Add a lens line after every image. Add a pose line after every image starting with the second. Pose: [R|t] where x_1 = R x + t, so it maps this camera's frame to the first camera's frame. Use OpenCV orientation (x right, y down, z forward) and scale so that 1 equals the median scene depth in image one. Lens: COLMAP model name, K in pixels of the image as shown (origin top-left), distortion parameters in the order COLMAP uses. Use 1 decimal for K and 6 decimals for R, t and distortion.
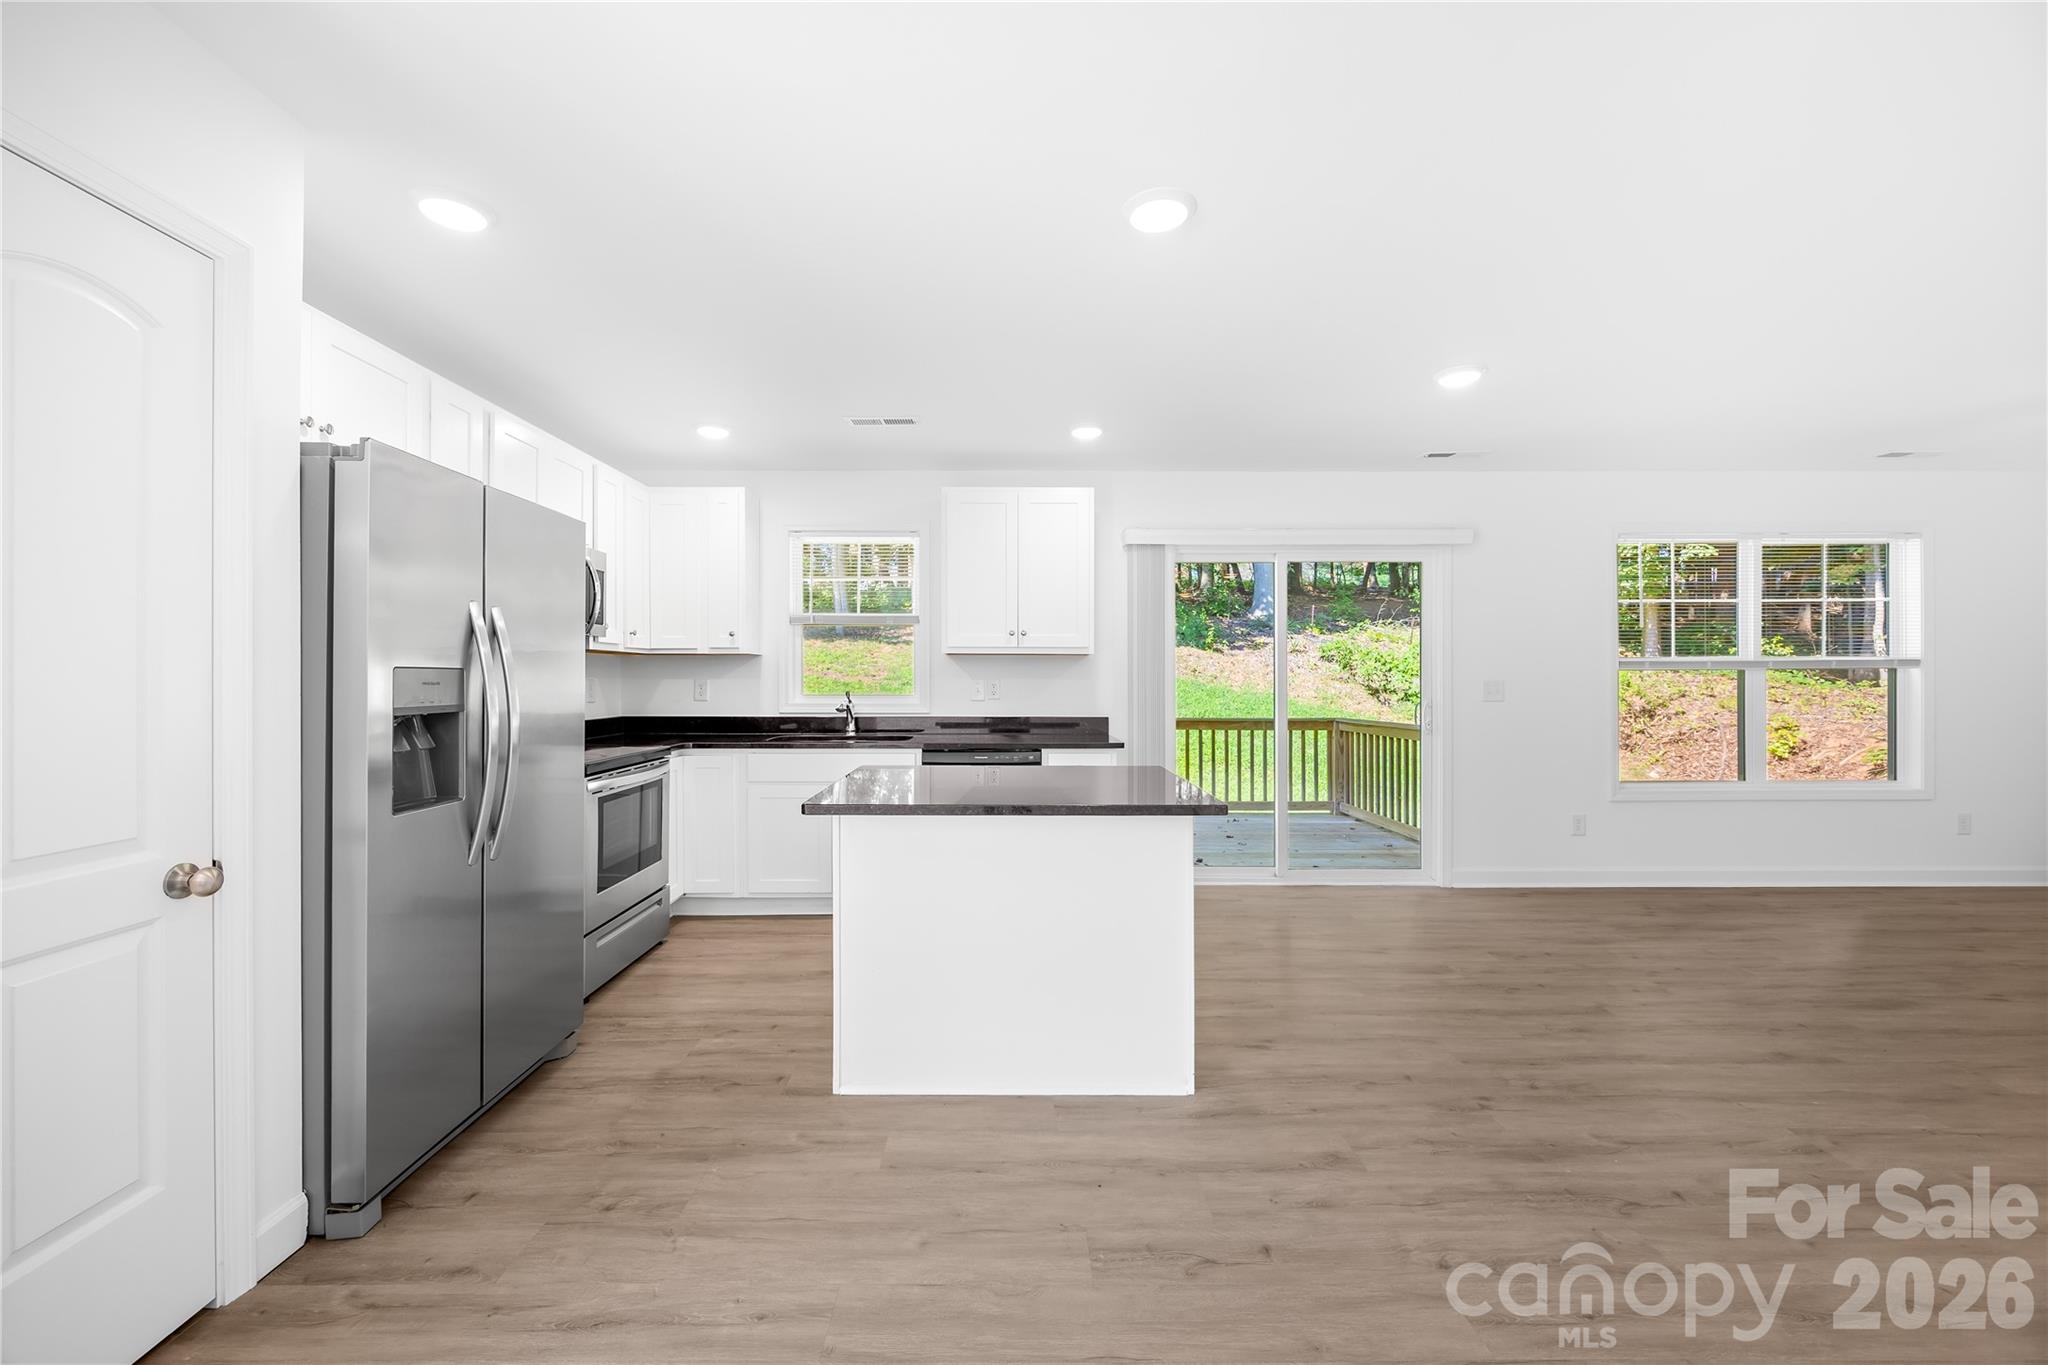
lens RADIAL K [[784.1, 0, 1000.3], [0, 784.1, 676.2], [0, 0, 1]] dist [-0.003836, -0.000251]
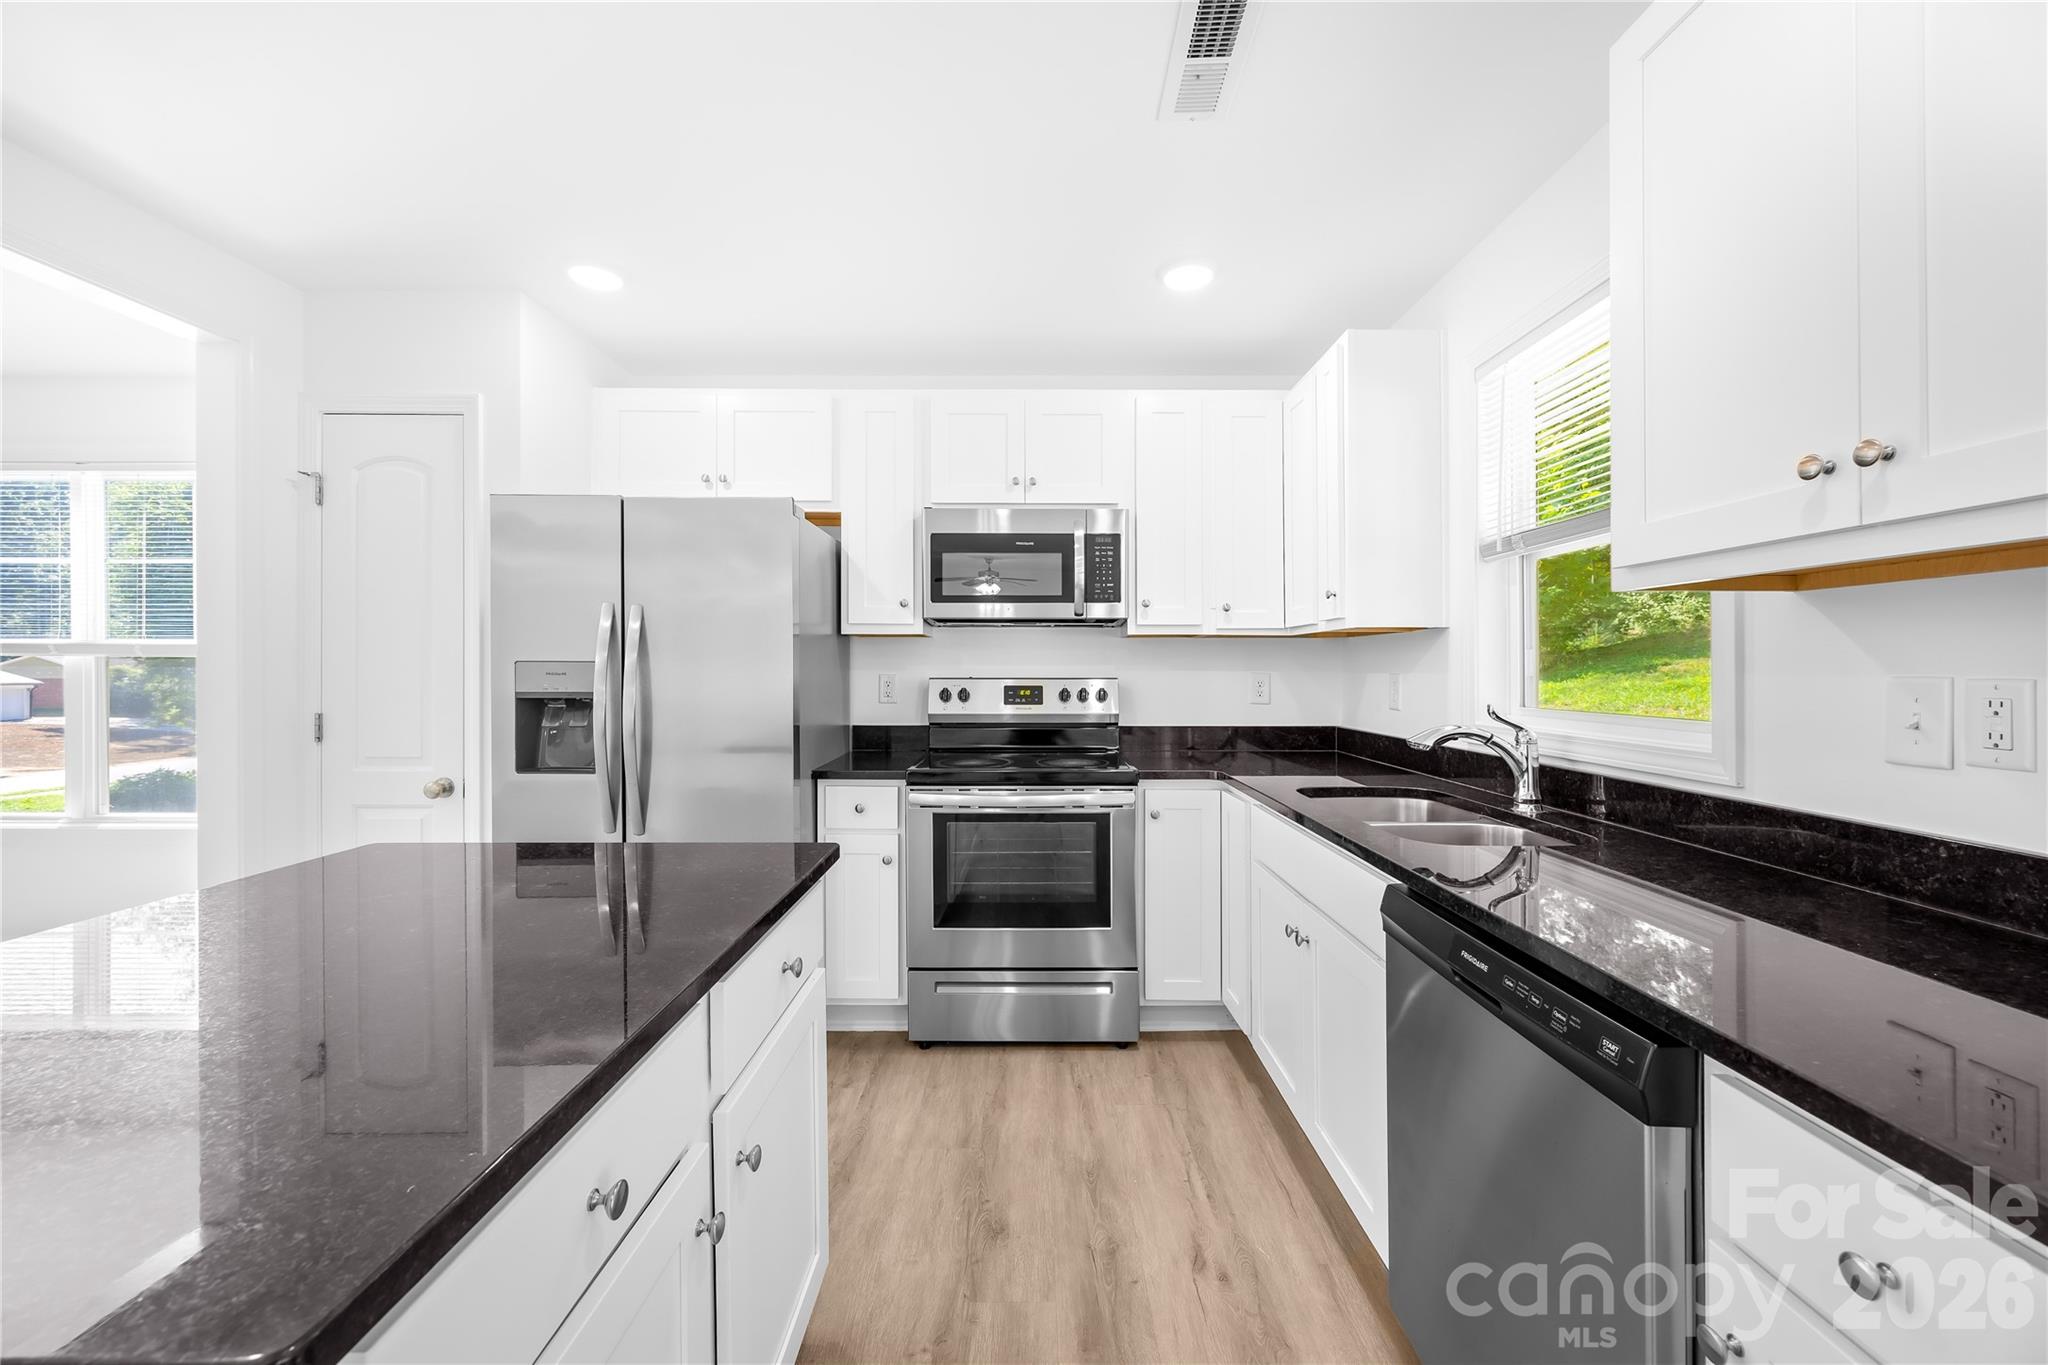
lens RADIAL K [[784.1, 0, 1026.6], [0, 784.1, 672.3], [0, 0, 1]] dist [-0.003836, -0.000251]
pose [[0.002319, 0.003094, -0.999993, 0.244530], [0.000482, 0.999995, 0.003095, 0.001578], [0.999997, -0.000489, 0.002317, 0.828477]]
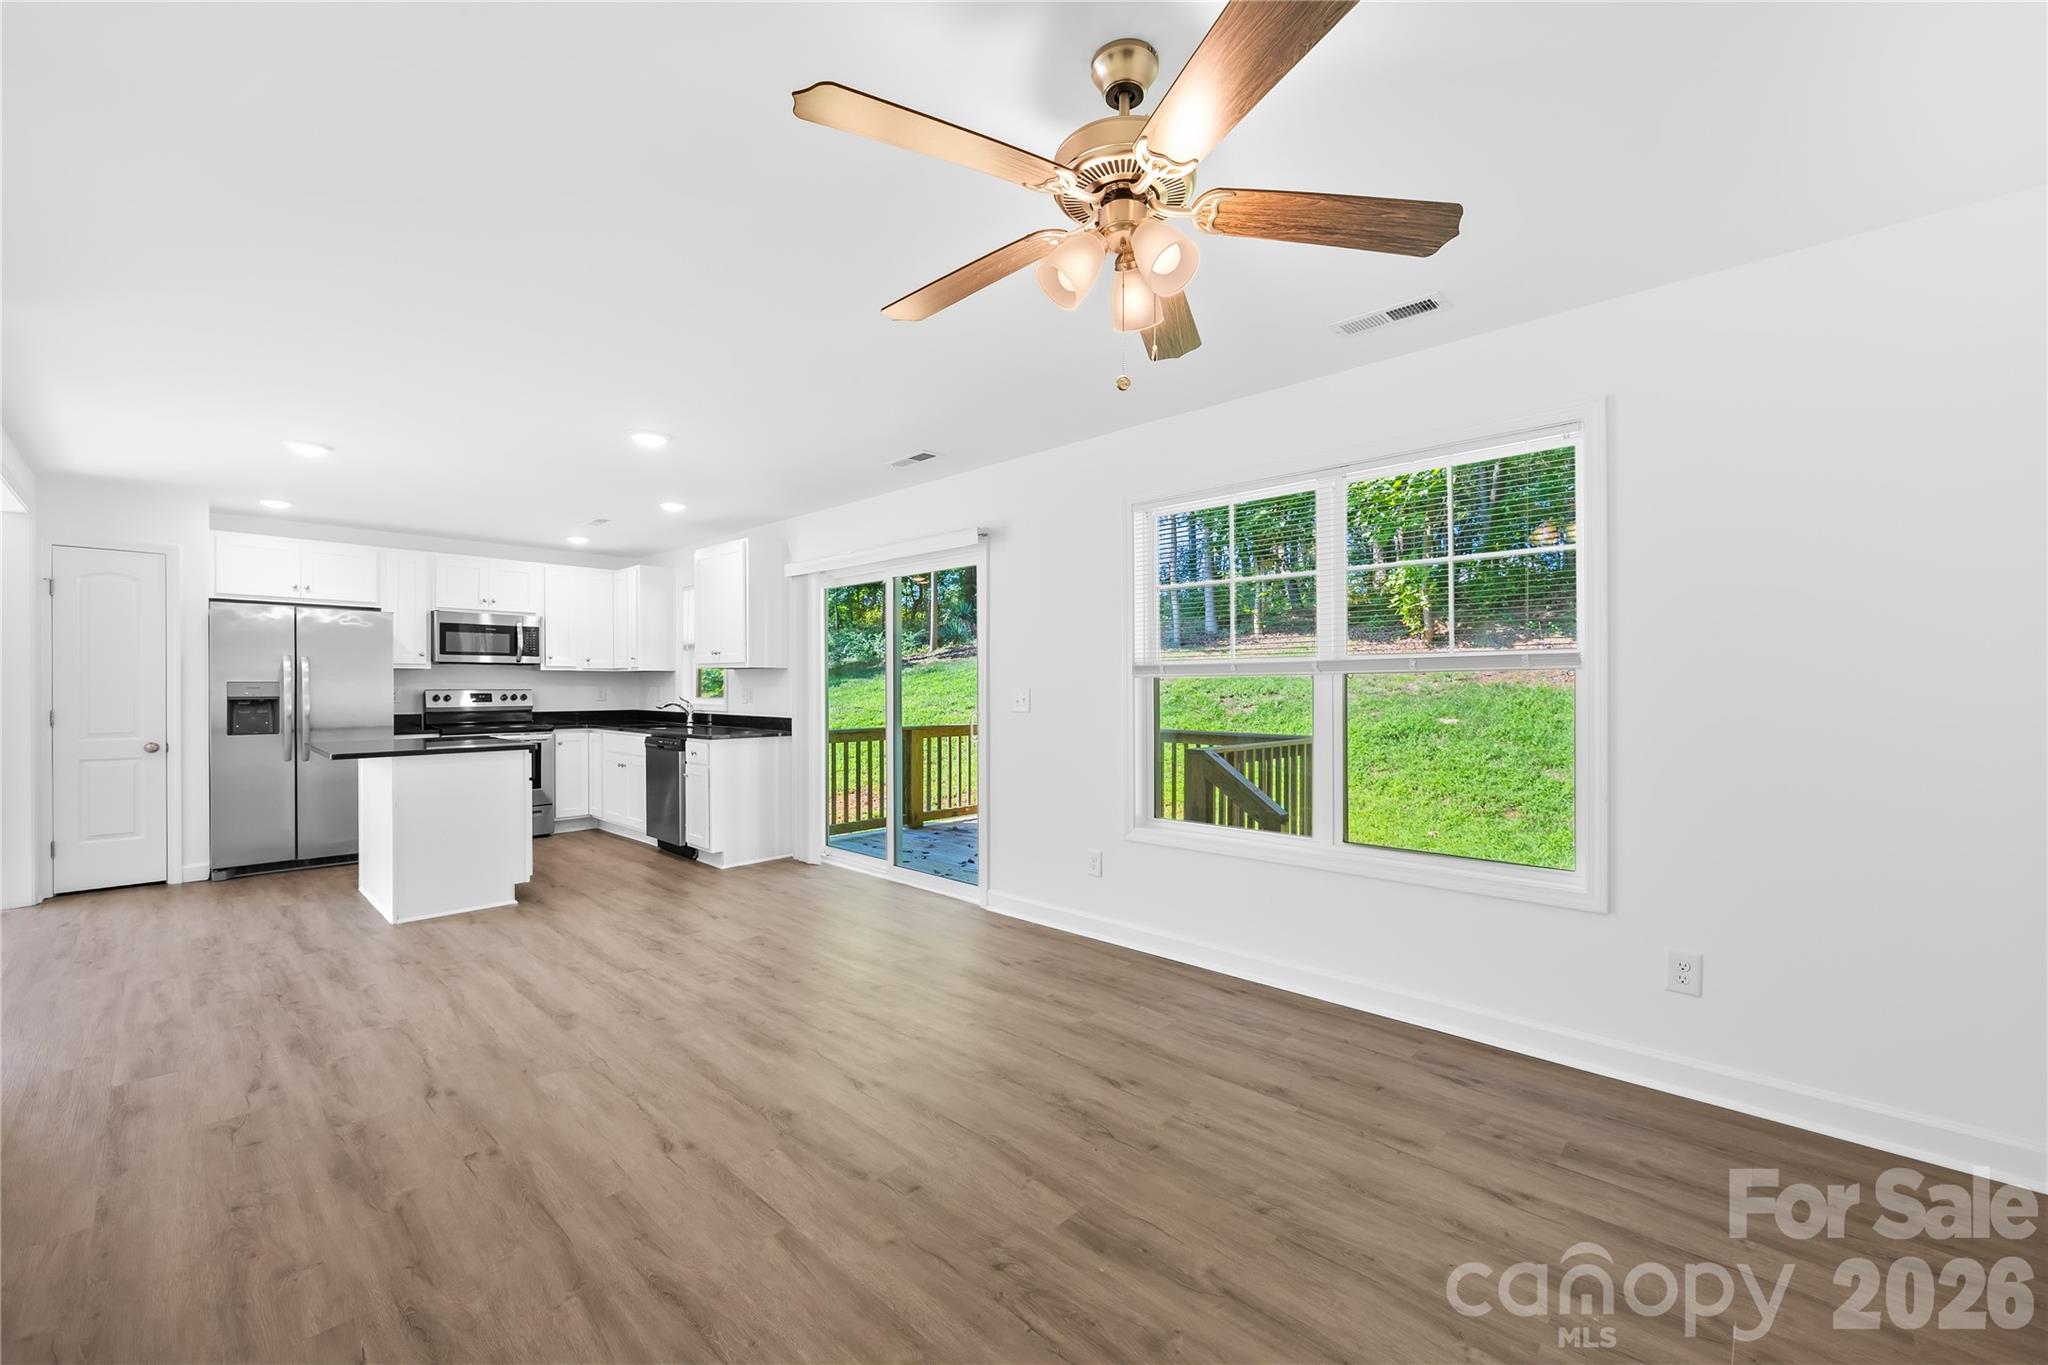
lens RADIAL K [[813.2, 0, 1049.1], [0, 813.2, 685.9], [0, 0, 1]] dist [-0.006295, 0.000005]
pose [[0.740585, 0.001845, -0.671960, 1.474057], [0.000570, 0.999994, 0.003374, -0.003075], [0.671962, -0.002882, 0.740580, 0.373610]]
